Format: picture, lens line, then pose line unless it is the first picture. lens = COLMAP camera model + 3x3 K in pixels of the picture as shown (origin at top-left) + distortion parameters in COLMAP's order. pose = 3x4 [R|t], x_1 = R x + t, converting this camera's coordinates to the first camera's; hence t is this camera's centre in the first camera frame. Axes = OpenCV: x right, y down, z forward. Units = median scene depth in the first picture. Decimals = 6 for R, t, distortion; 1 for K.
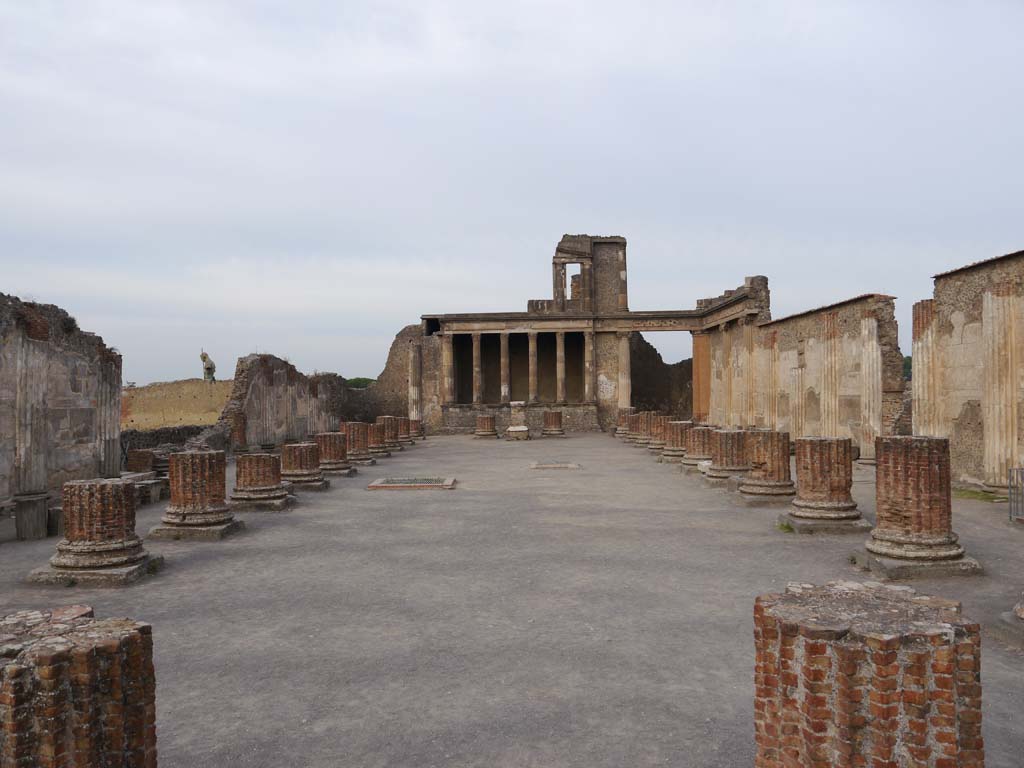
lens RADIAL K [[826.5, 0, 512.0], [0, 826.5, 384.0], [0, 0, 1]] dist [0.001474, -0.000883]
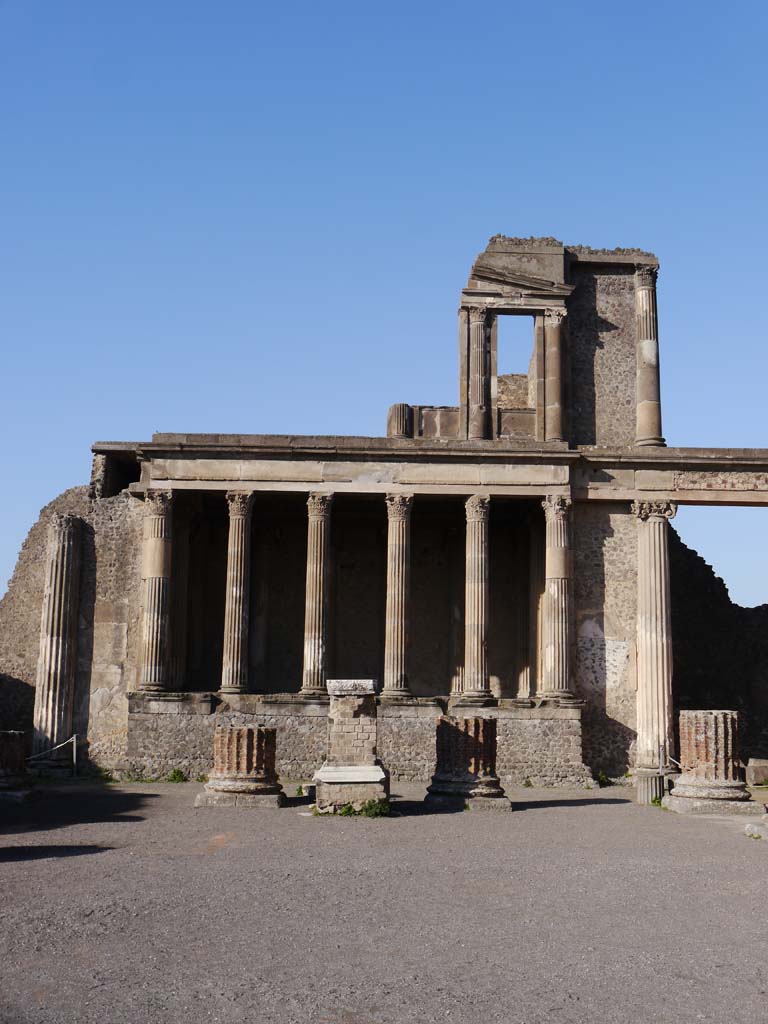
lens RADIAL K [[1217.1, 0, 384.0], [0, 1217.1, 512.0], [0, 0, 1]] dist [-0.080025, -0.004713]
pose [[0.998859, 0.035929, 0.031453, 0.002543], [-0.030867, 0.988386, -0.148799, 0.026400], [-0.036434, 0.147659, 0.988367, 0.561877]]
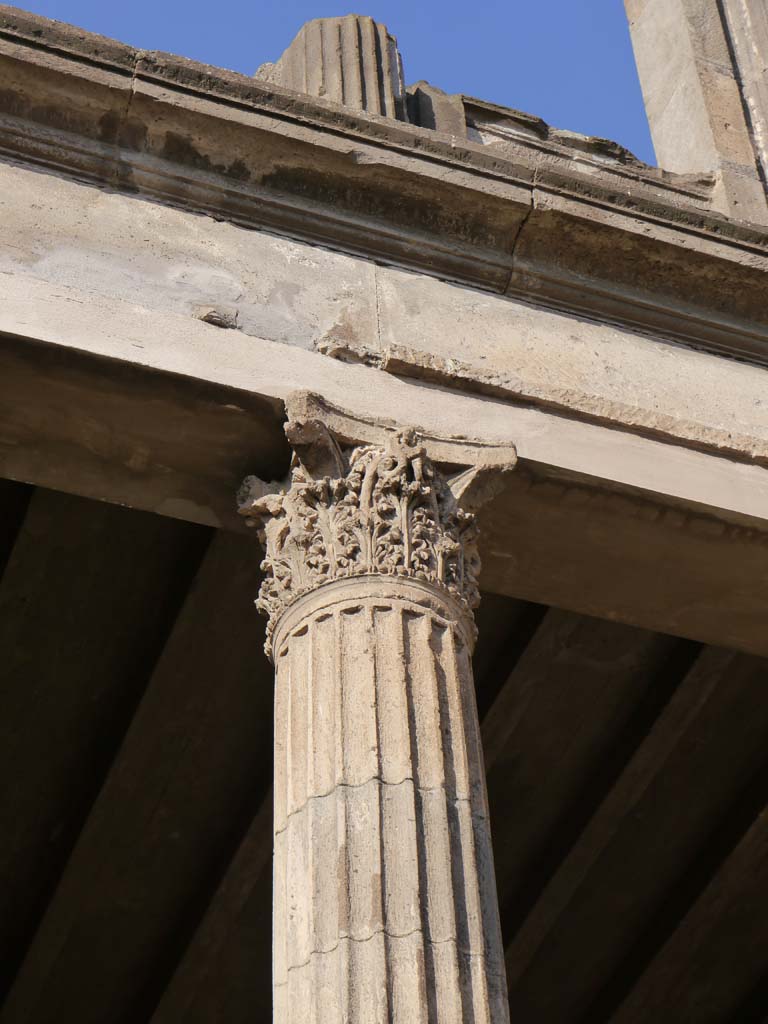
lens RADIAL K [[2478.2, 0, 384.0], [0, 2478.2, 512.0], [0, 0, 1]] dist [0.015807, 0.161584]
pose [[0.934766, 0.243044, 0.259118, -0.006542], [0.019853, 0.692492, -0.721153, 0.030762], [-0.354709, 0.679253, 0.642492, 1.064175]]
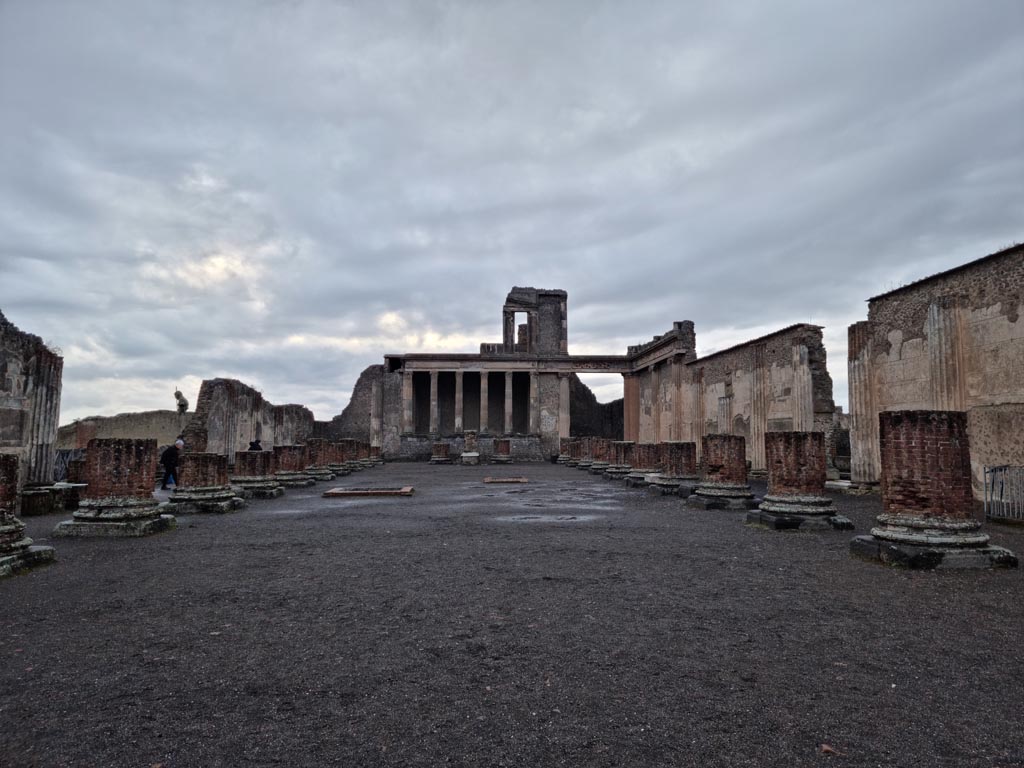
lens RADIAL K [[691.0, 0, 512.0], [0, 691.0, 384.0], [0, 0, 1]] dist [0.100843, -0.068687]
pose [[0.997149, 0.020265, 0.072680, -0.006420], [-0.015010, 0.997282, -0.072133, 0.025562], [-0.073944, 0.070836, 0.994743, 0.067316]]
